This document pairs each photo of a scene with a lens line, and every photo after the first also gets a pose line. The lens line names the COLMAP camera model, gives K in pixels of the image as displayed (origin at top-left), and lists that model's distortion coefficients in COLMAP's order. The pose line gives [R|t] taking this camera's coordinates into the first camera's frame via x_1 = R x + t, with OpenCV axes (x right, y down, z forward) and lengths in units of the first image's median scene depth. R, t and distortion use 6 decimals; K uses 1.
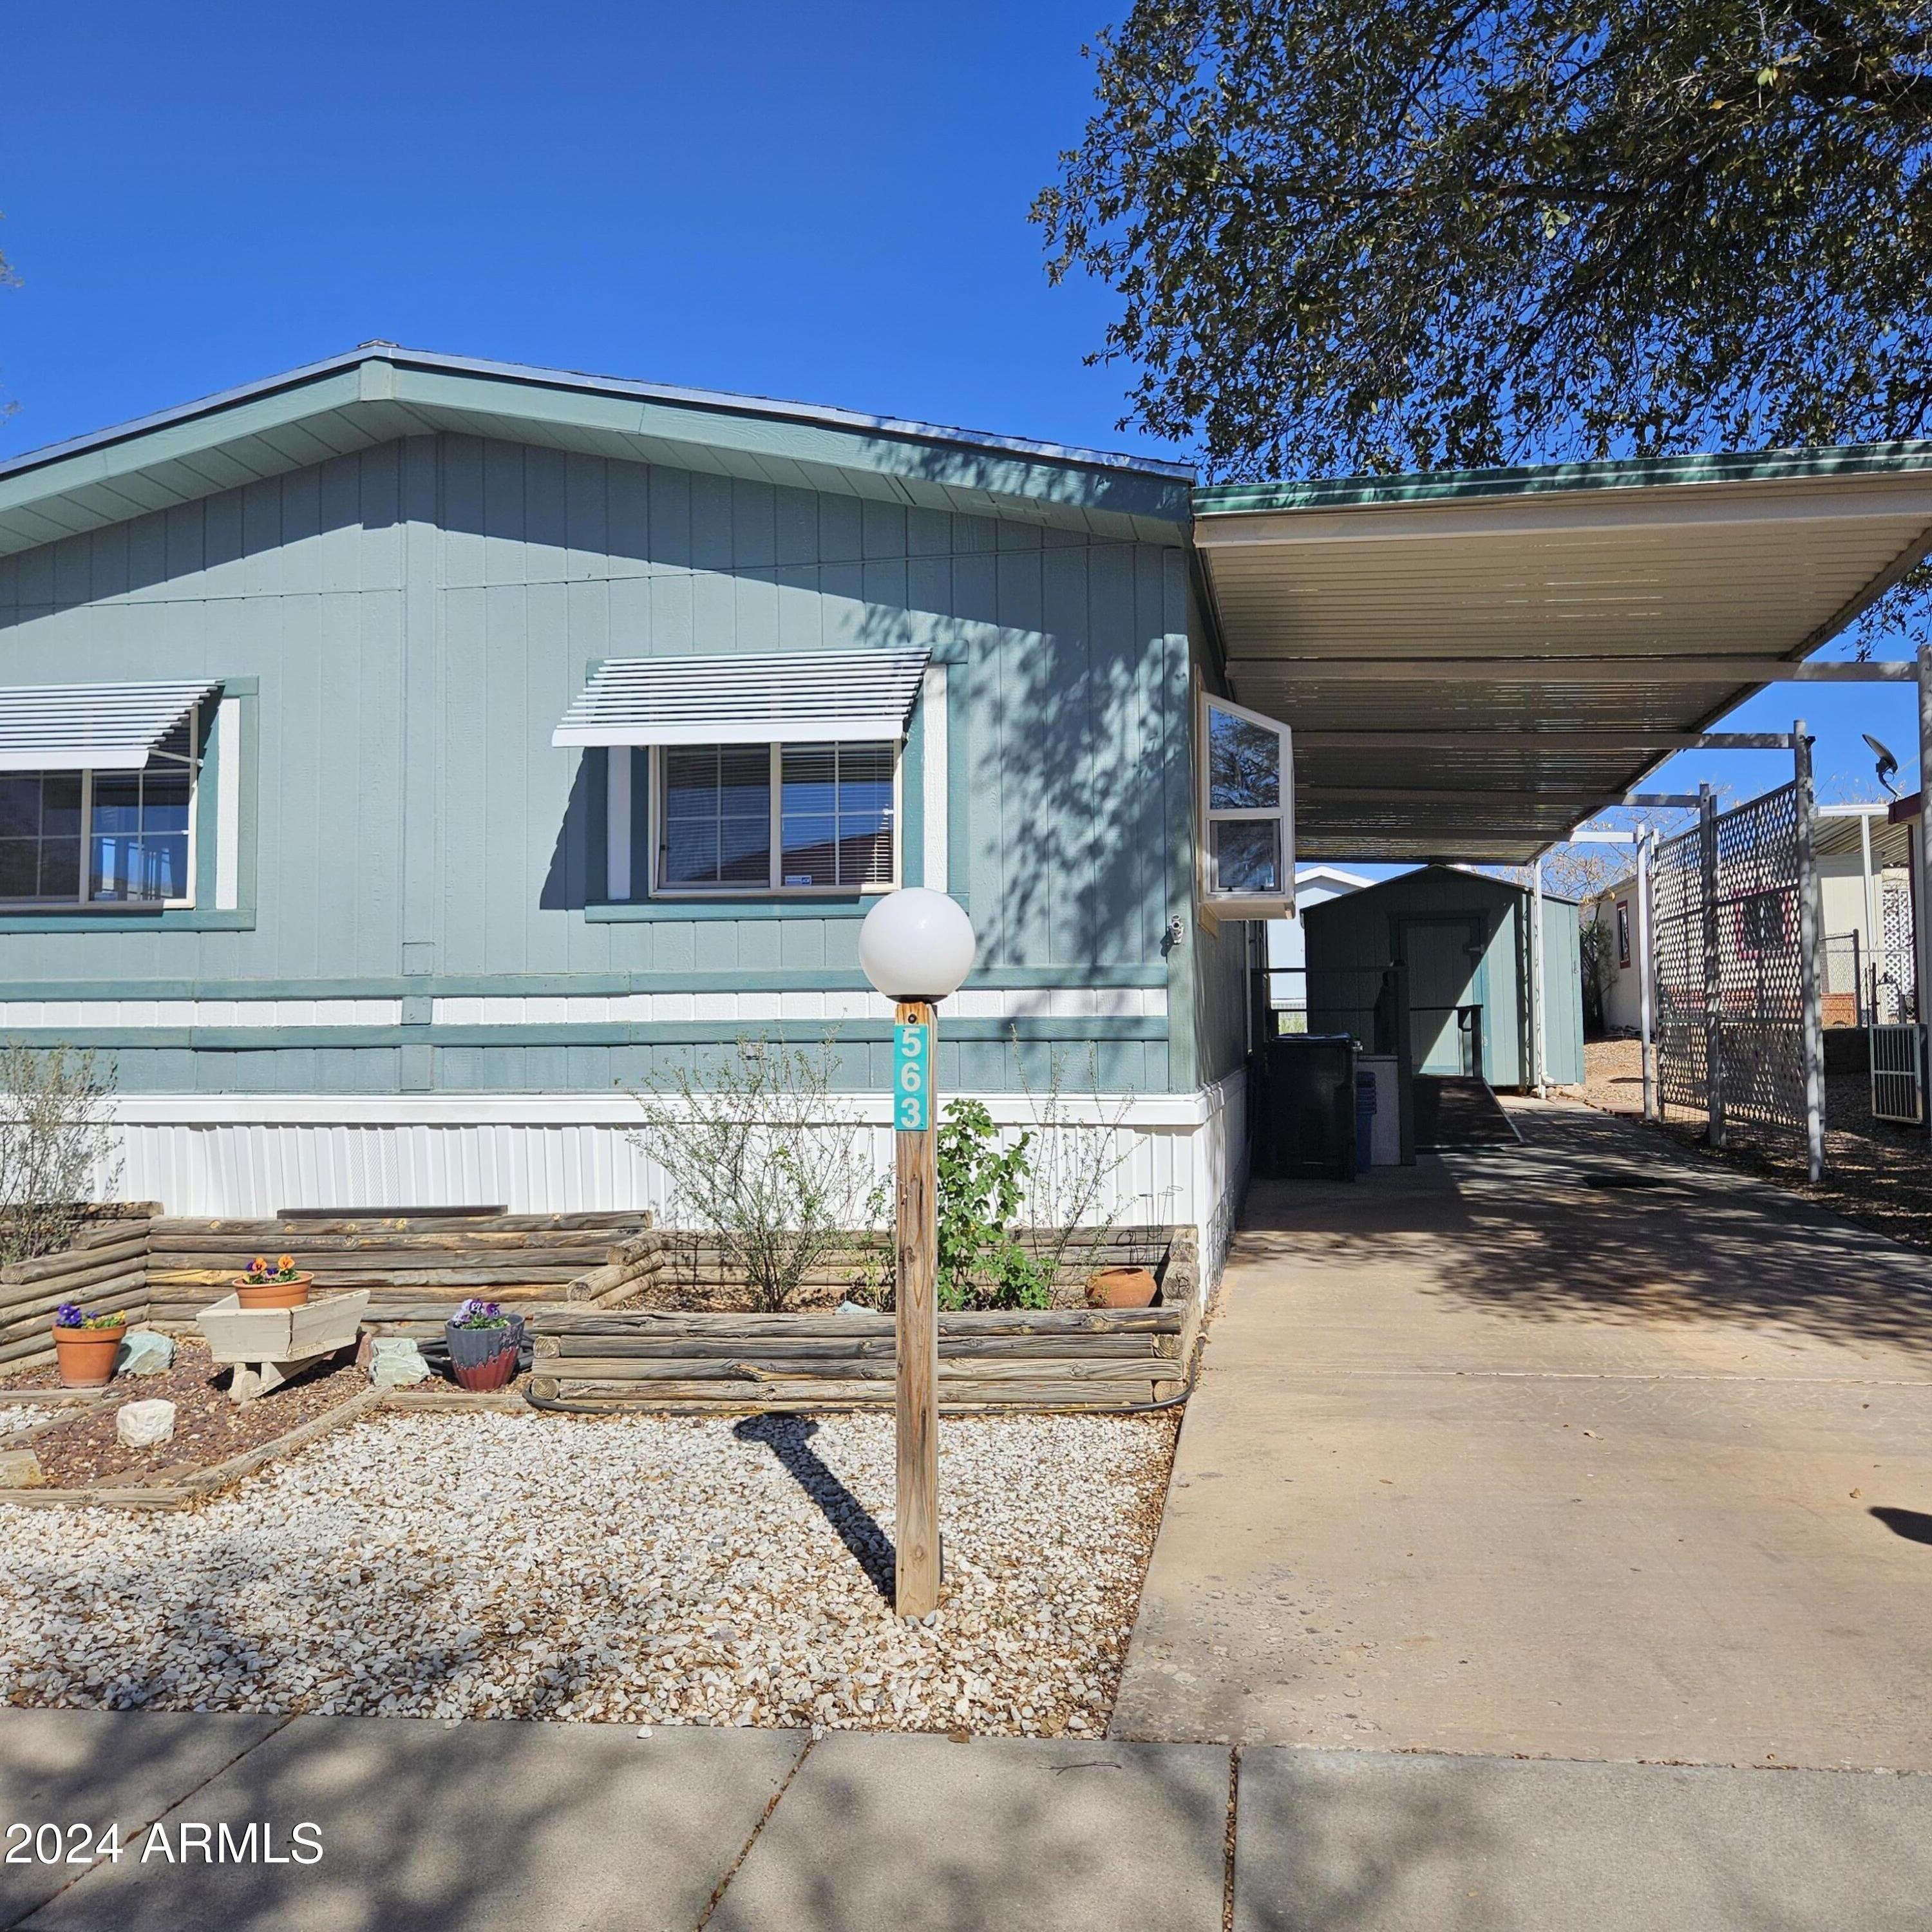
lens RADIAL K [[1758.7, 0, 985.8], [0, 1758.7, 923.1], [0, 0, 1]] dist [0.094821, -0.083154]
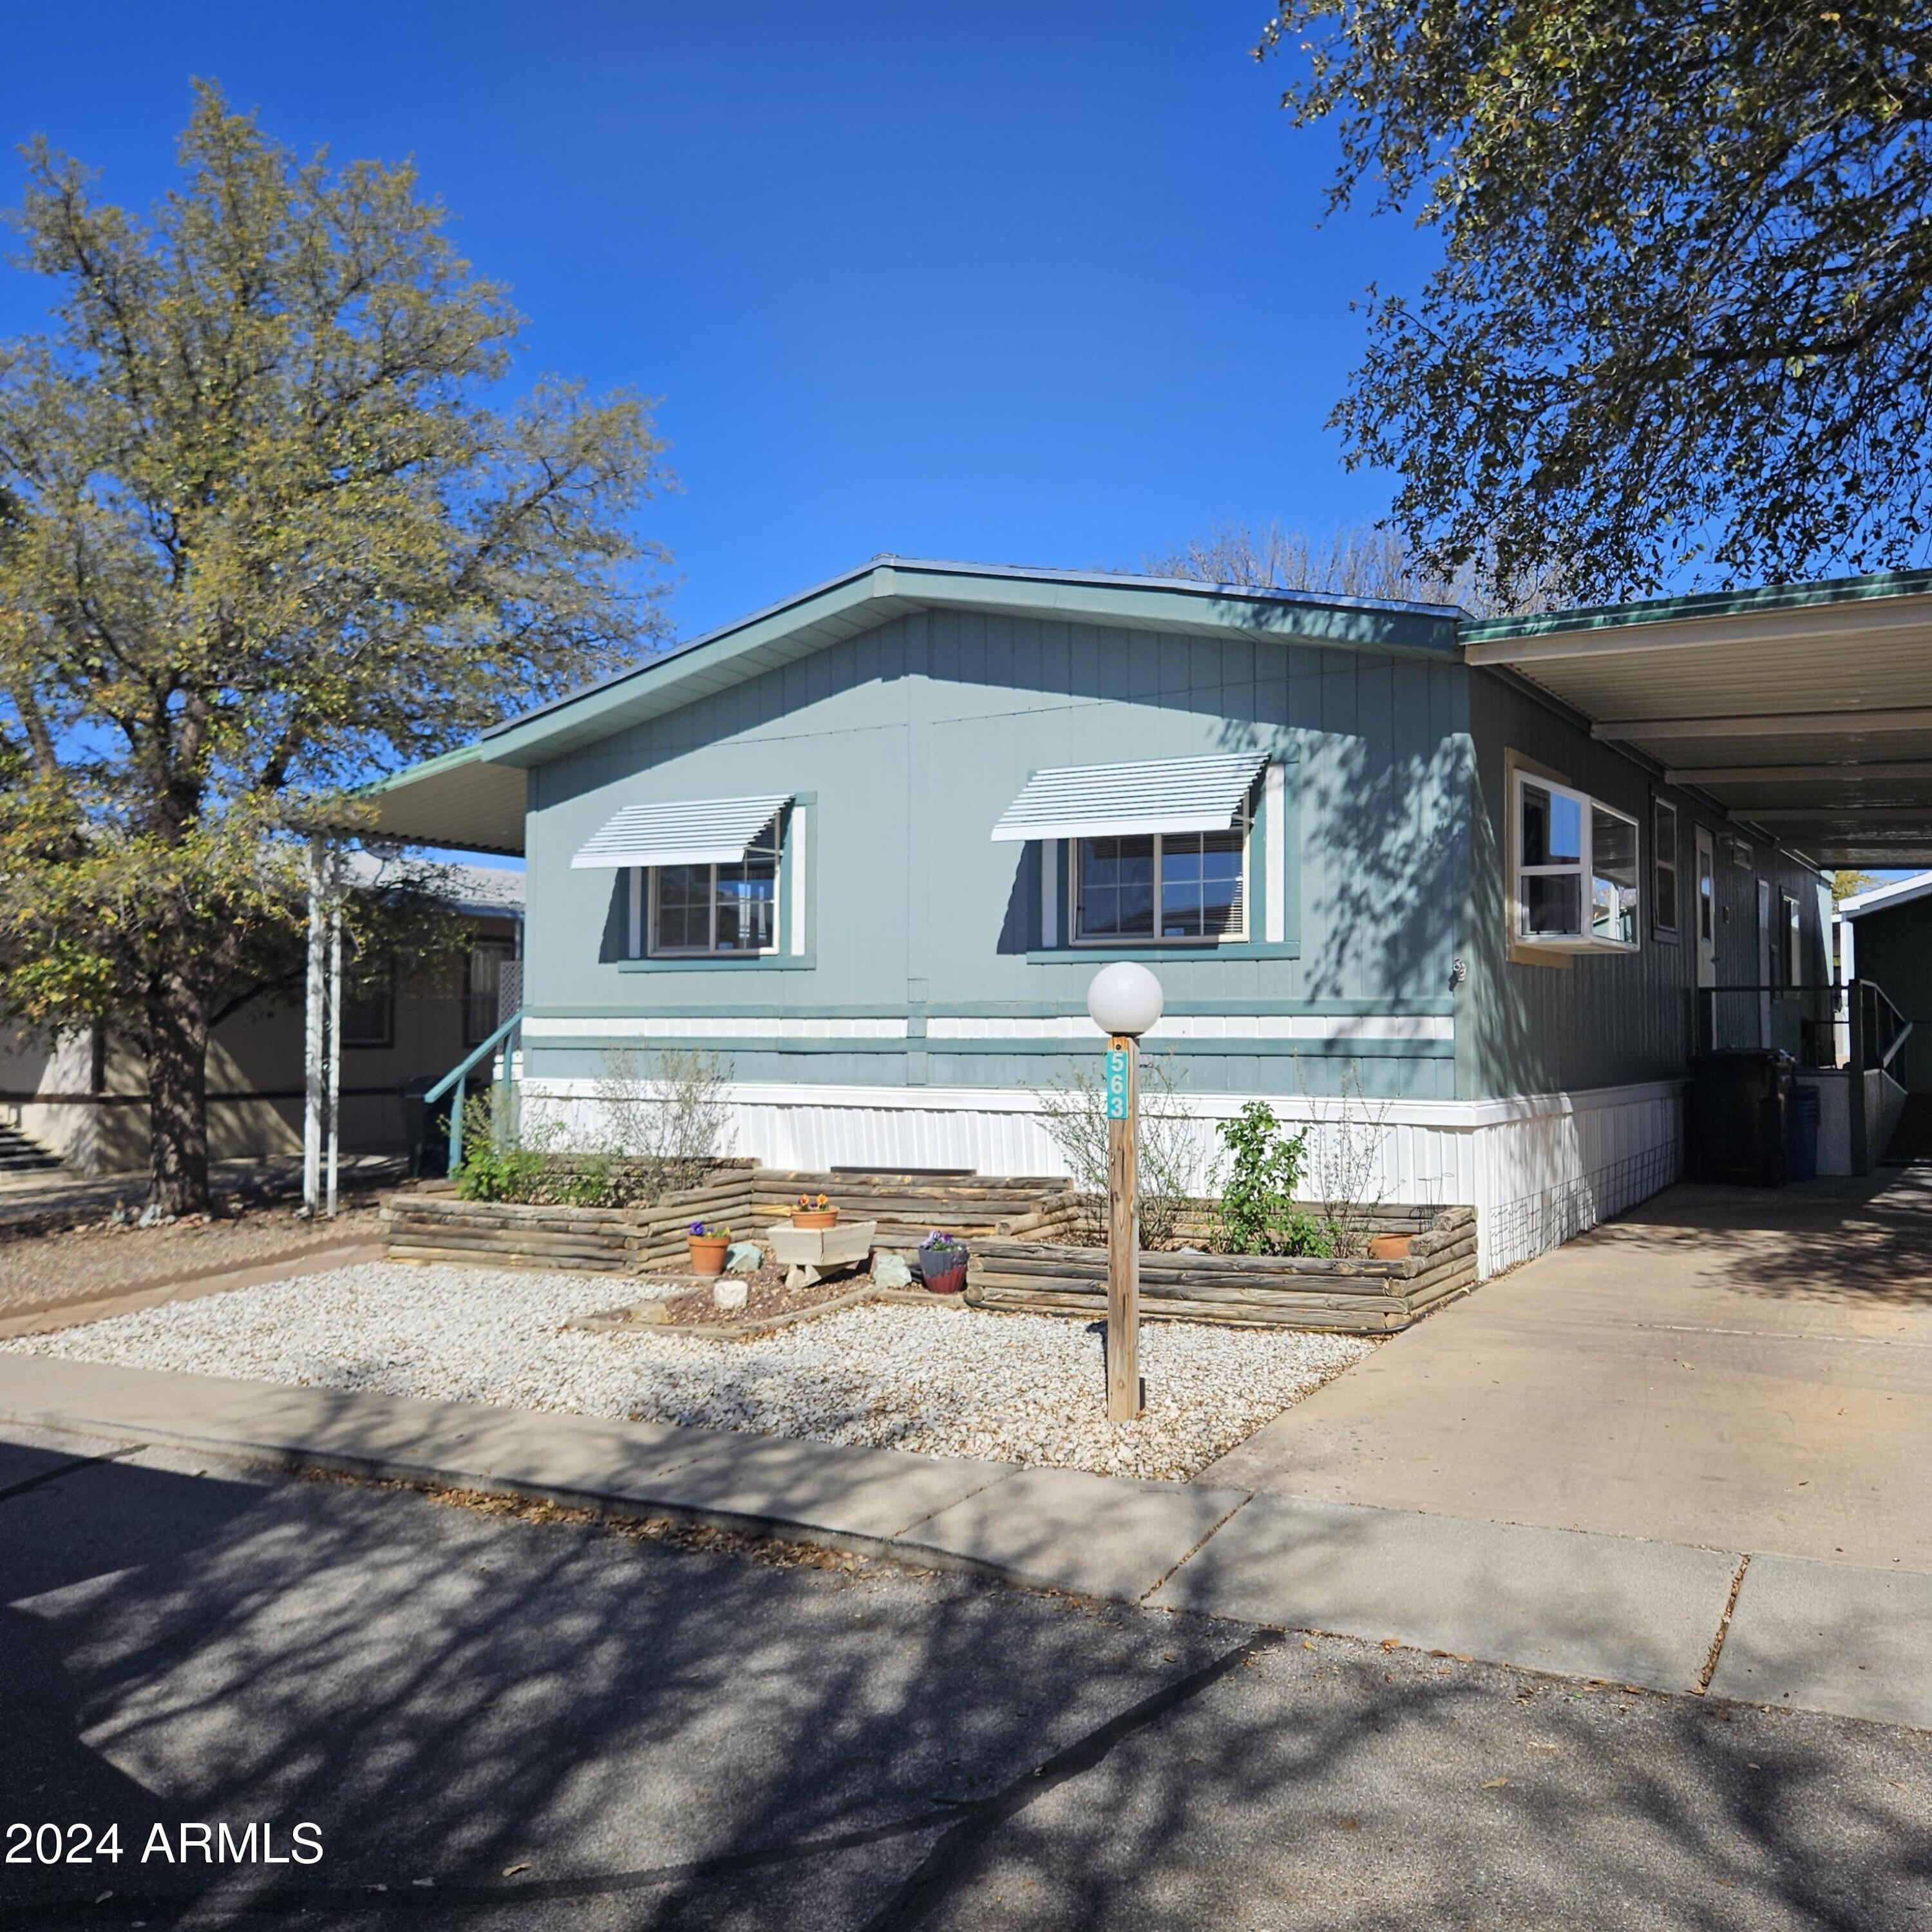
lens RADIAL K [[1758.7, 0, 985.8], [0, 1758.7, 923.1], [0, 0, 1]] dist [0.094821, -0.083154]
pose [[0.936769, -0.013685, -0.349681, 0.229316], [0.014281, 0.999898, -0.000873, -0.032641], [0.349657, -0.004176, 0.936868, -0.294300]]
